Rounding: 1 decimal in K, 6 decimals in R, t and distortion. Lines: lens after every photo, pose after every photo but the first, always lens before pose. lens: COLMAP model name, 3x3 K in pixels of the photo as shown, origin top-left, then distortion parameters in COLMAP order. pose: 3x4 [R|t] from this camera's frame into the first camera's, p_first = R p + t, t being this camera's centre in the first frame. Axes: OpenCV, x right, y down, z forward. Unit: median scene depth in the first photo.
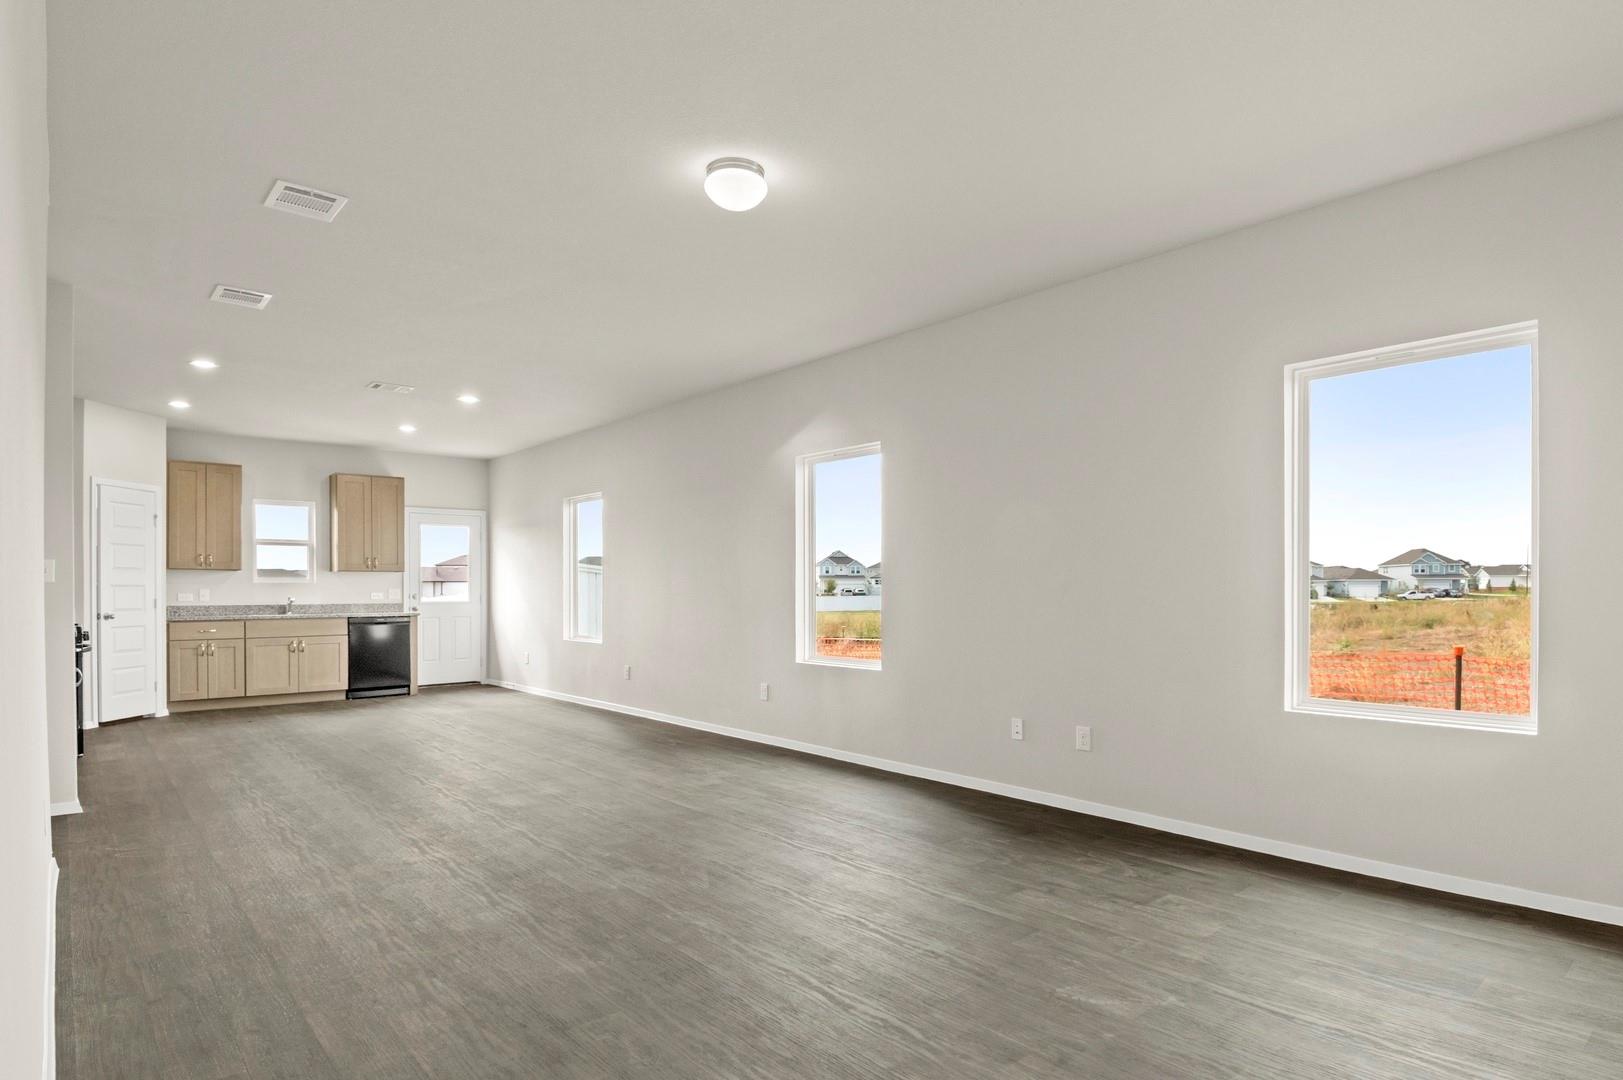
lens RADIAL K [[875.8, 0, 818.3], [0, 875.8, 593.0], [0, 0, 1]] dist [0.050685, -0.058485]
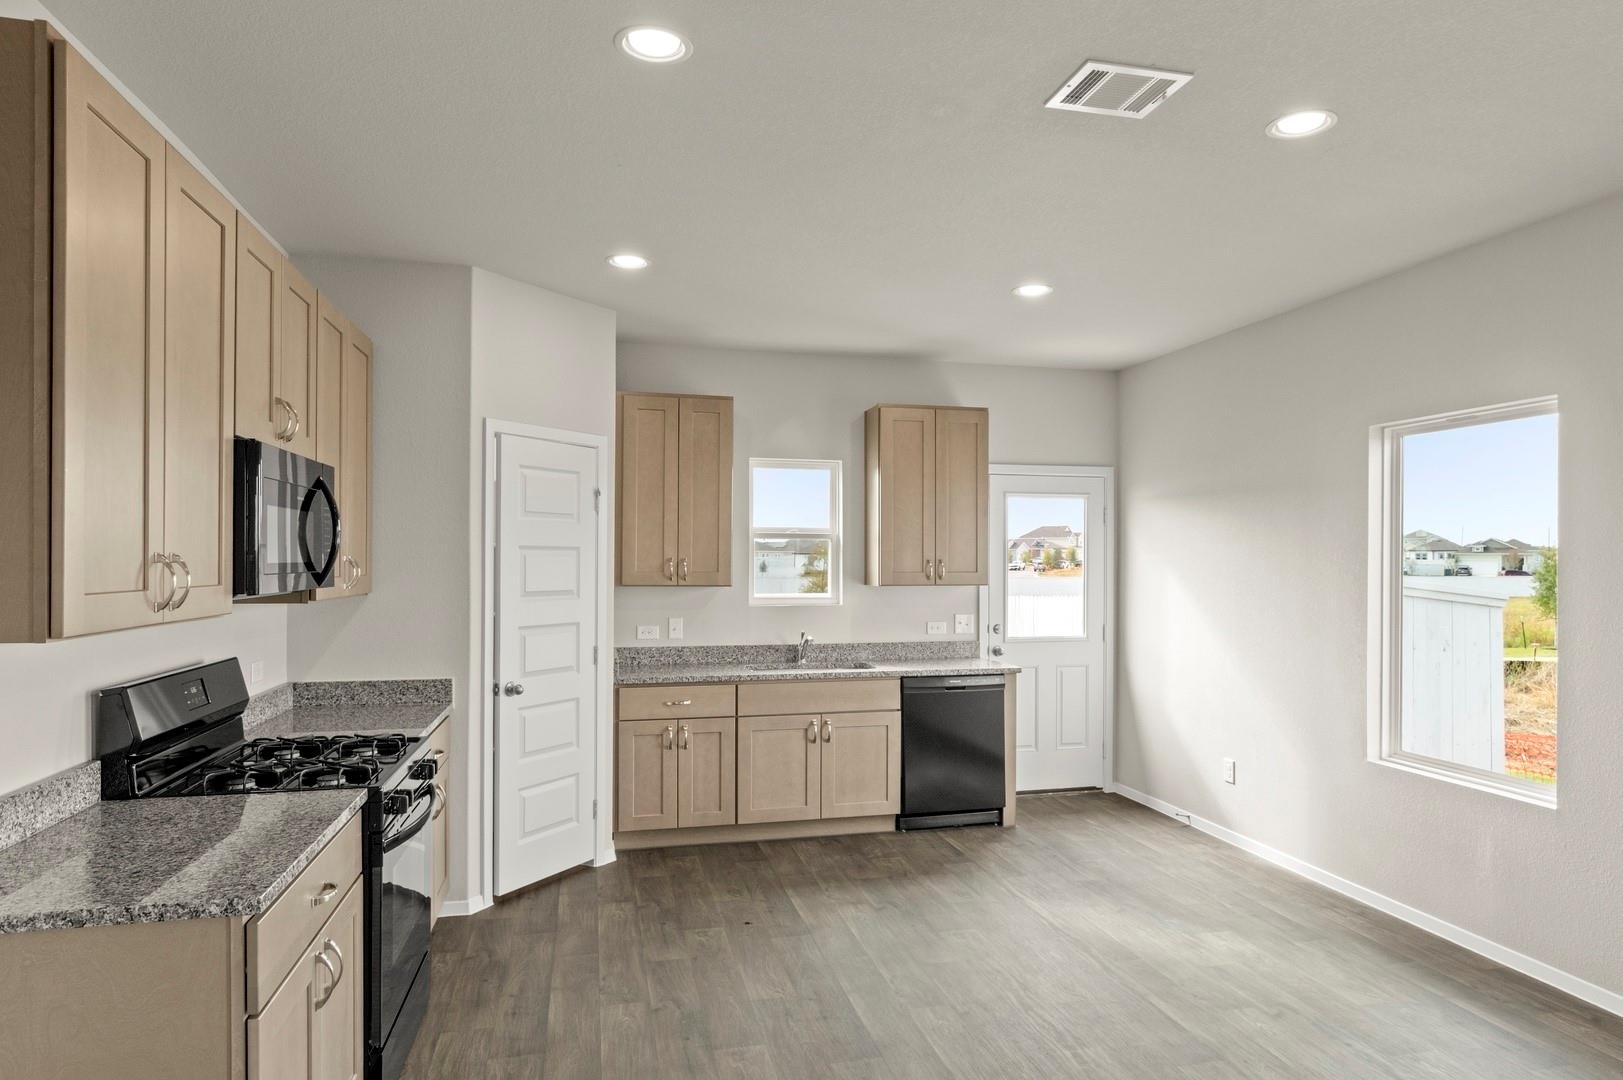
lens RADIAL K [[981.4, 0, 844.1], [0, 981.4, 562.2], [0, 0, 1]] dist [-0.000187, 0.000049]
pose [[0.899413, 0.007205, -0.437040, -0.320745], [-0.008000, 0.999968, 0.000020, -0.041431], [0.437027, 0.003478, 0.899442, 0.480051]]
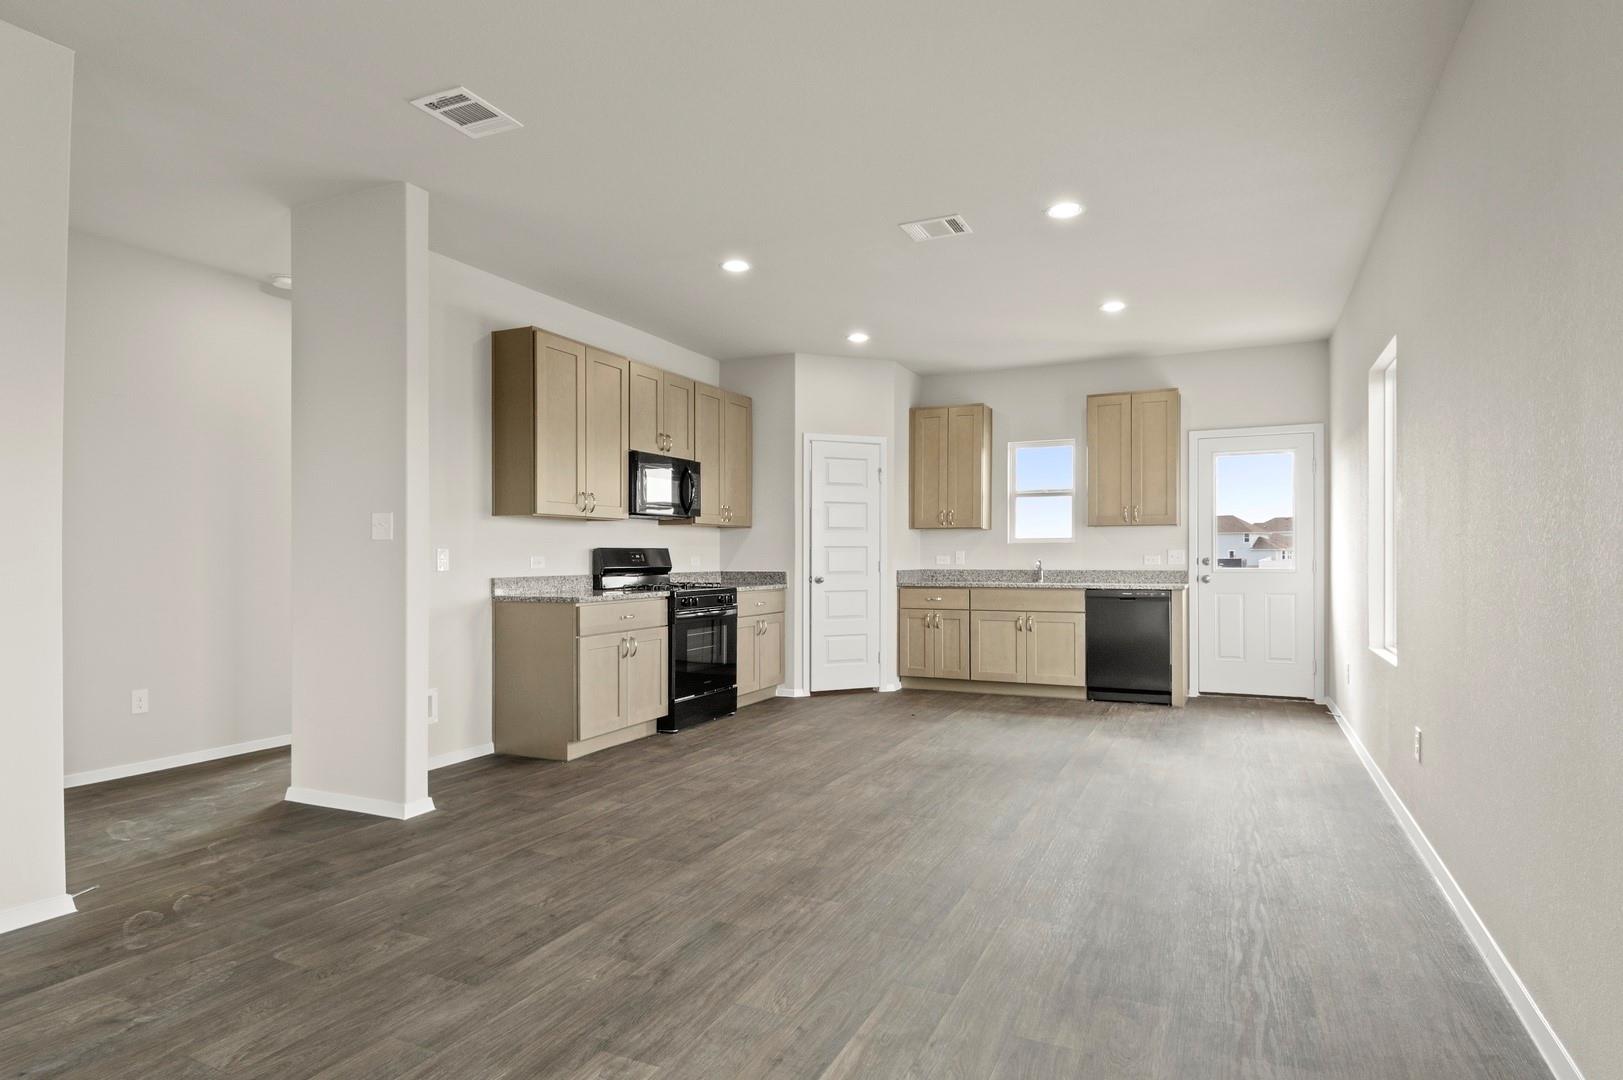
lens RADIAL K [[886.9, 0, 832.5], [0, 886.9, 553.2], [0, 0, 1]] dist [0.030248, -0.042074]
pose [[0.427327, -0.001227, -0.904096, 0.048434], [-0.002465, 0.999994, -0.002523, 0.000426], [0.904094, 0.003307, 0.427321, 0.513057]]
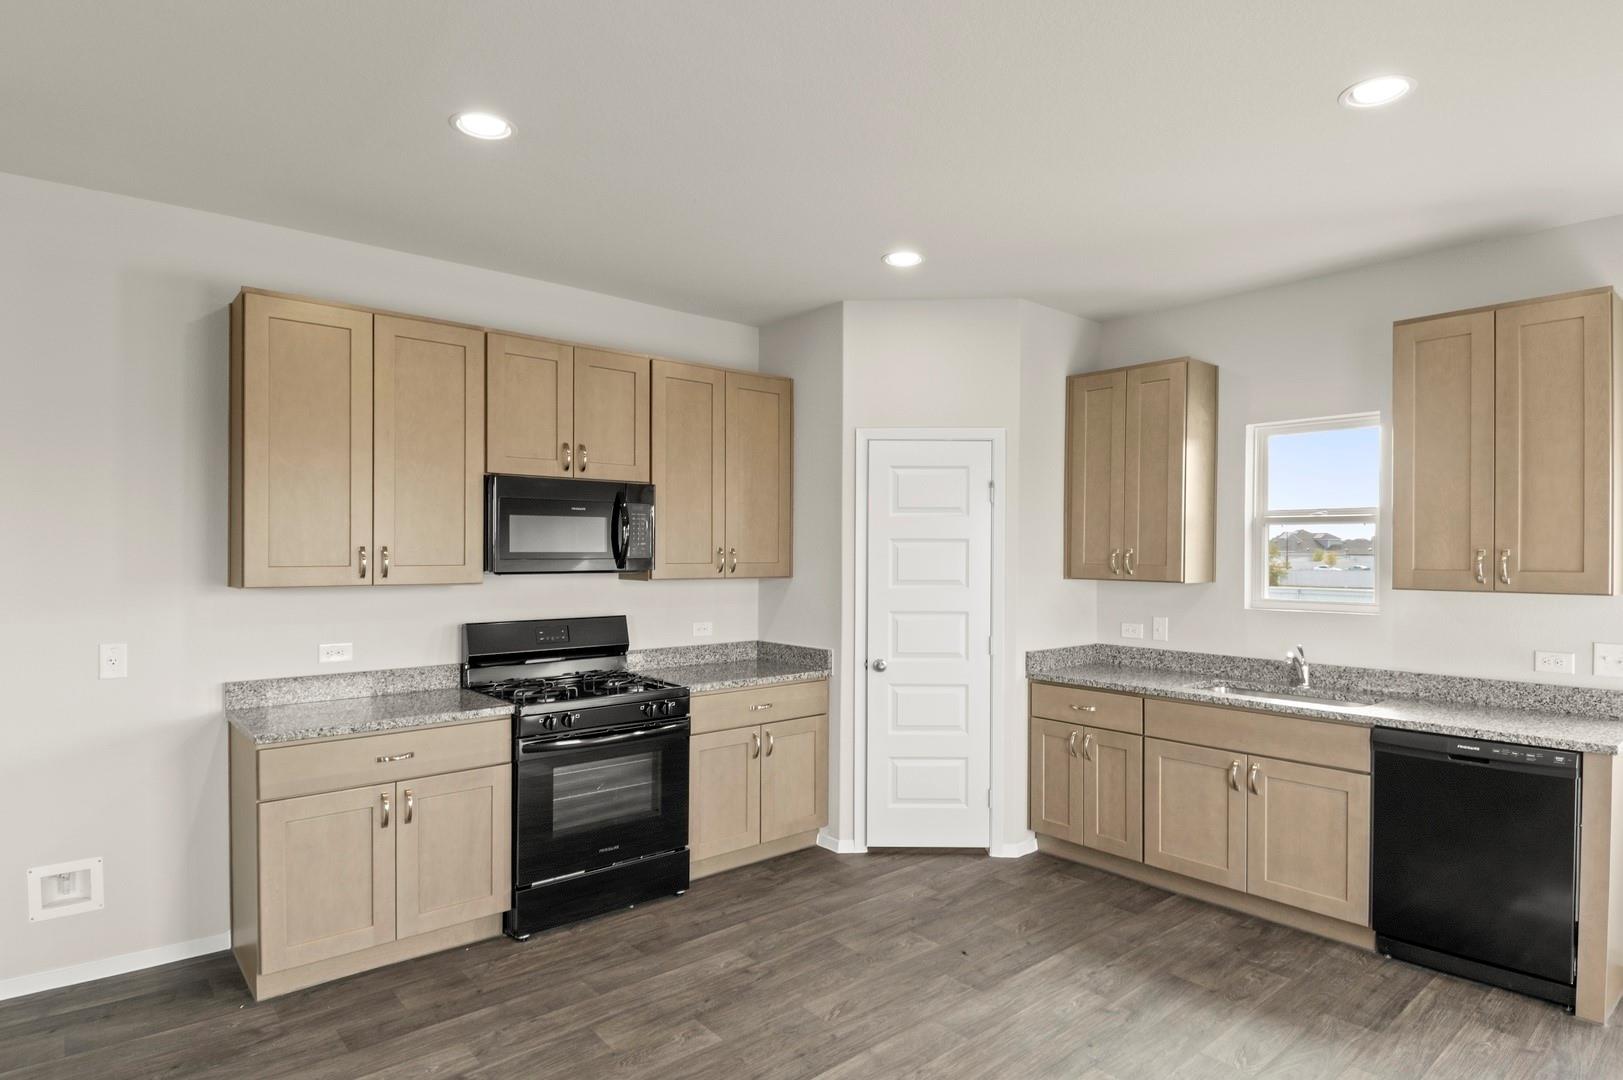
lens RADIAL K [[886.9, 0, 832.5], [0, 886.9, 553.2], [0, 0, 1]] dist [0.030248, -0.042074]
pose [[0.013802, 0.005709, -0.999888, -0.187364], [-0.006808, 0.999961, 0.005615, -0.042720], [0.999882, 0.006729, 0.013840, 0.810225]]
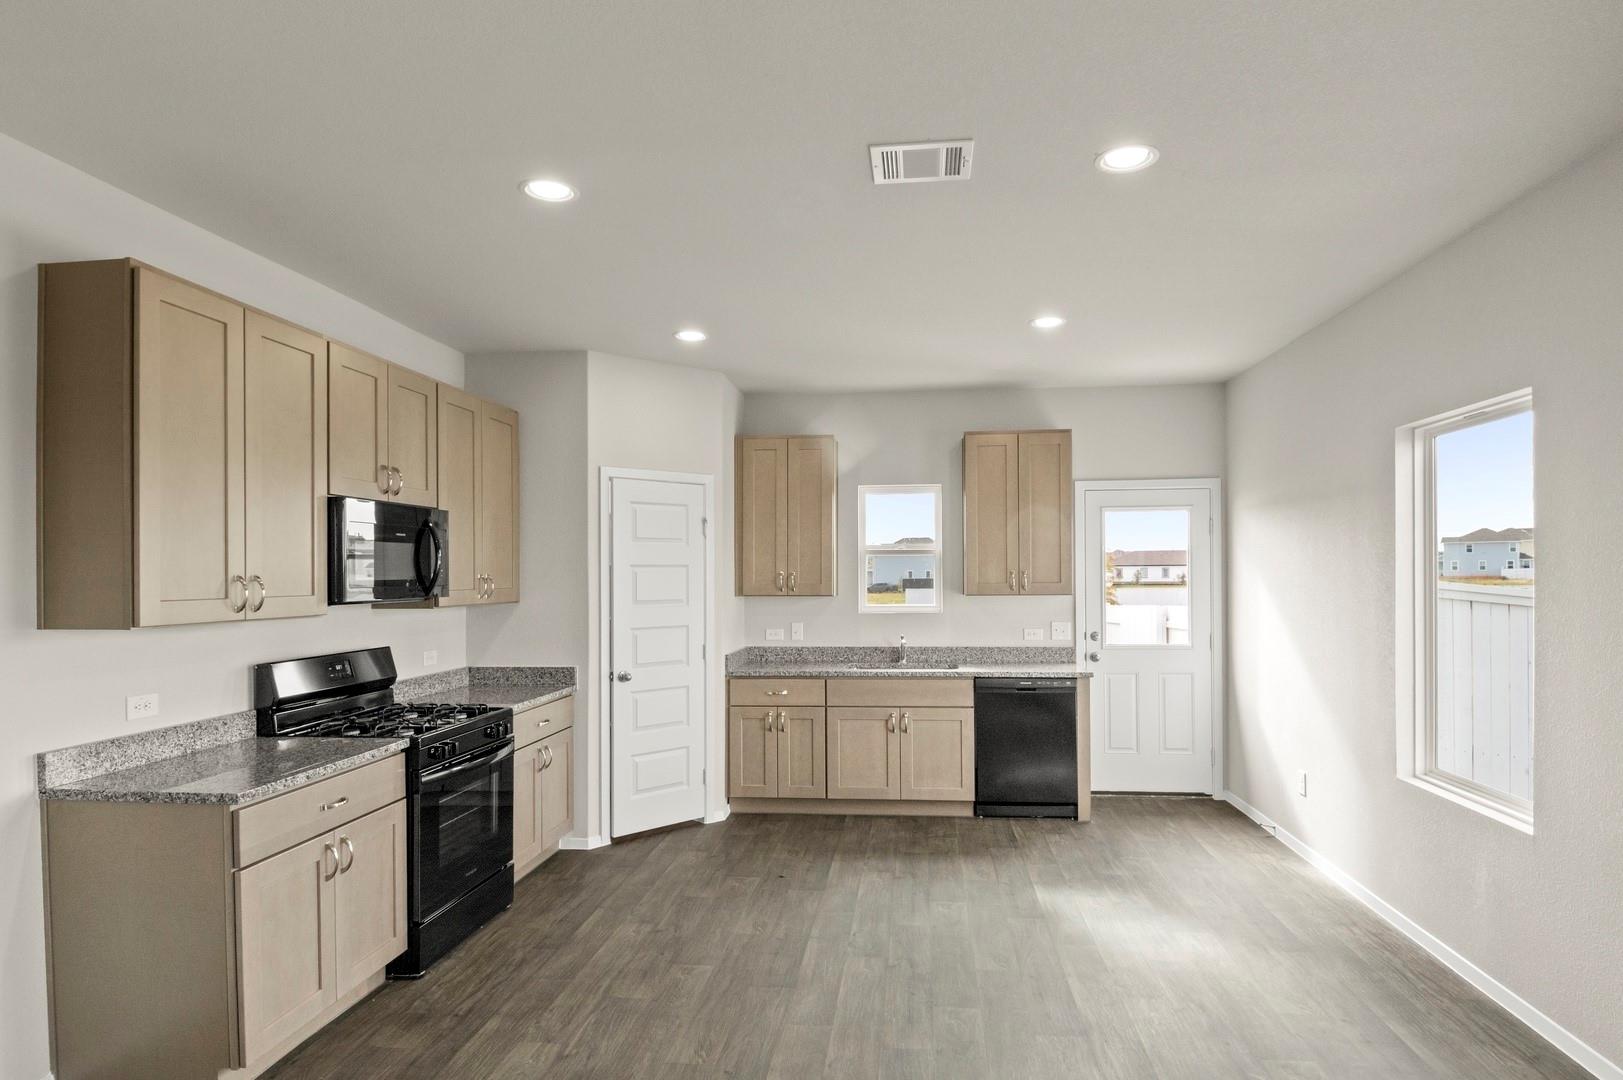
lens RADIAL K [[903.5, 0, 842.6], [0, 903.5, 572.7], [0, 0, 1]] dist [0.040139, -0.051421]
pose [[0.701363, -0.001488, -0.712802, -0.174407], [0.001668, 0.999999, -0.000446, -0.042615], [0.712802, -0.000876, 0.701365, 0.540879]]
